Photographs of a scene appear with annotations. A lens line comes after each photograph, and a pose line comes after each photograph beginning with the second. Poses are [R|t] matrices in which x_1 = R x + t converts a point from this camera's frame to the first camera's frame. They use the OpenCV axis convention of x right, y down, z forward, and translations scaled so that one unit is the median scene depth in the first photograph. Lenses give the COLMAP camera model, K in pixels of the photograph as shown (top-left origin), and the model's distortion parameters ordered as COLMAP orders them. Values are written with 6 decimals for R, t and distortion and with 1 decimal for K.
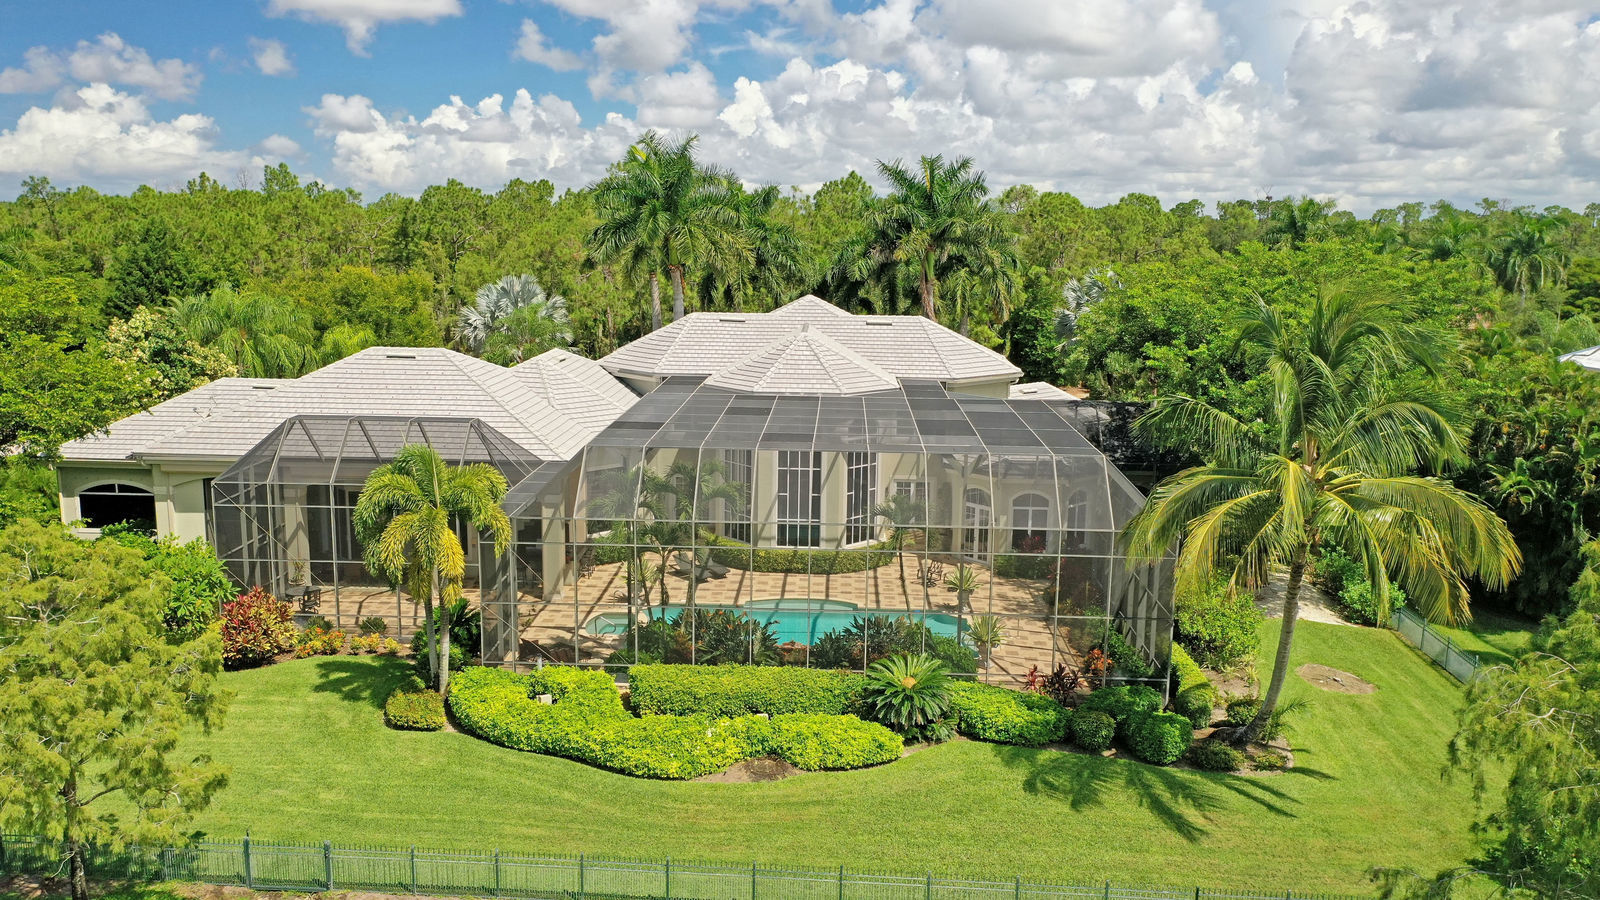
lens RADIAL K [[1291.8, 0, 800.0], [0, 1291.8, 450.0], [0, 0, 1]] dist [0.006873, 0.007733]
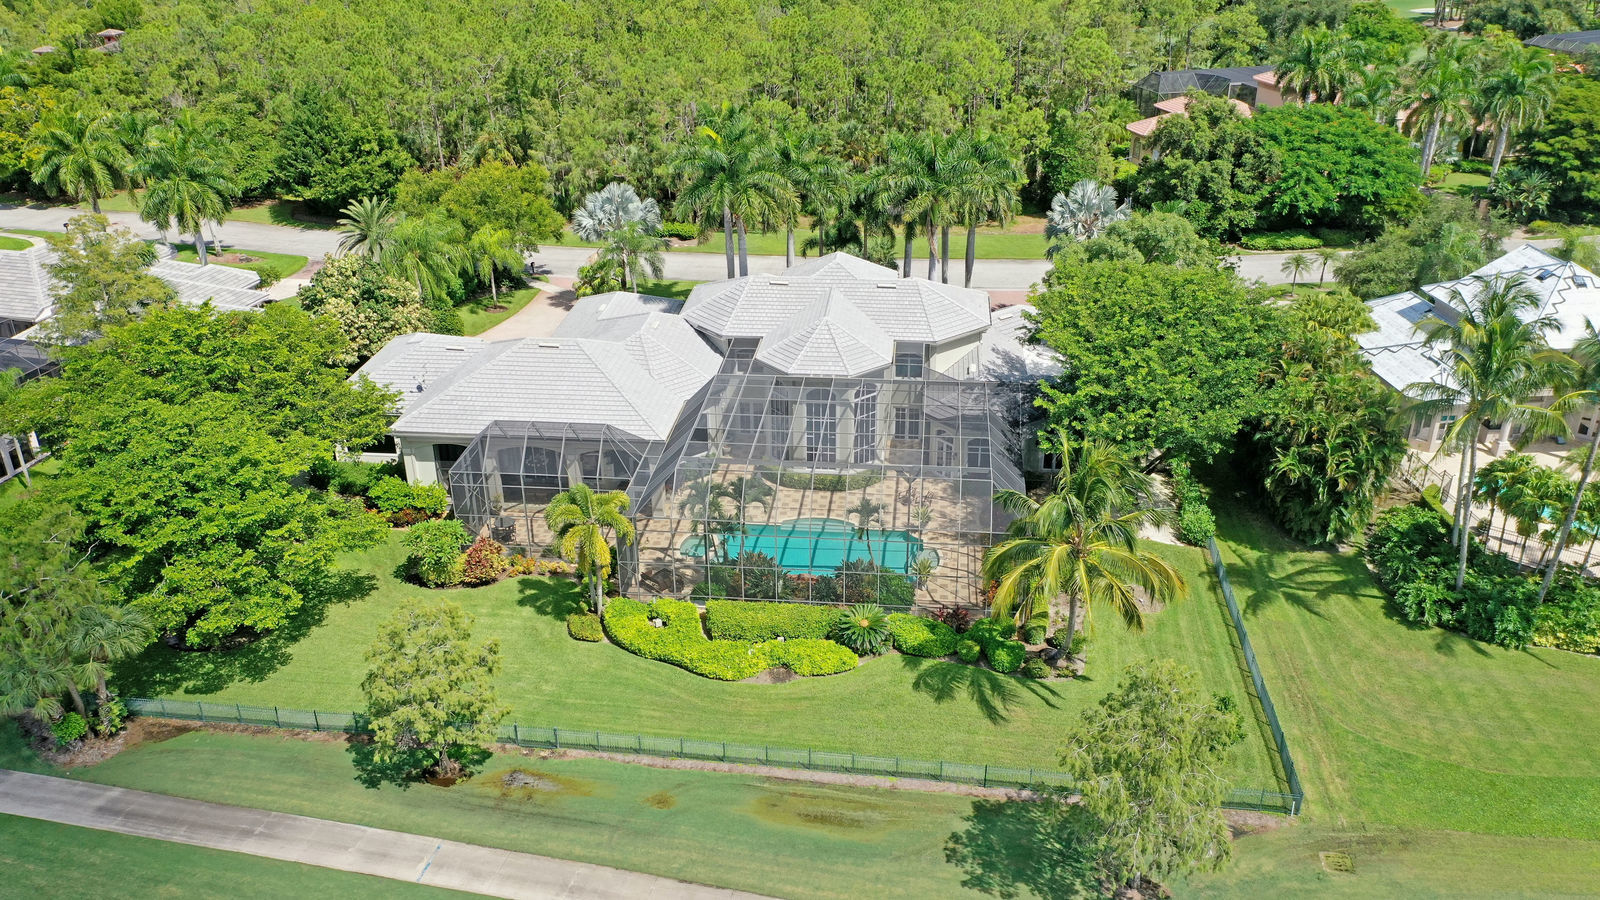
lens RADIAL K [[1291.8, 0, 800.0], [0, 1291.8, 450.0], [0, 0, 1]] dist [0.006873, 0.007733]
pose [[0.997450, 0.010537, -0.070588, 0.111456], [0.008254, 0.965373, 0.260744, -0.470242], [0.070892, -0.260662, 0.962824, -0.588091]]
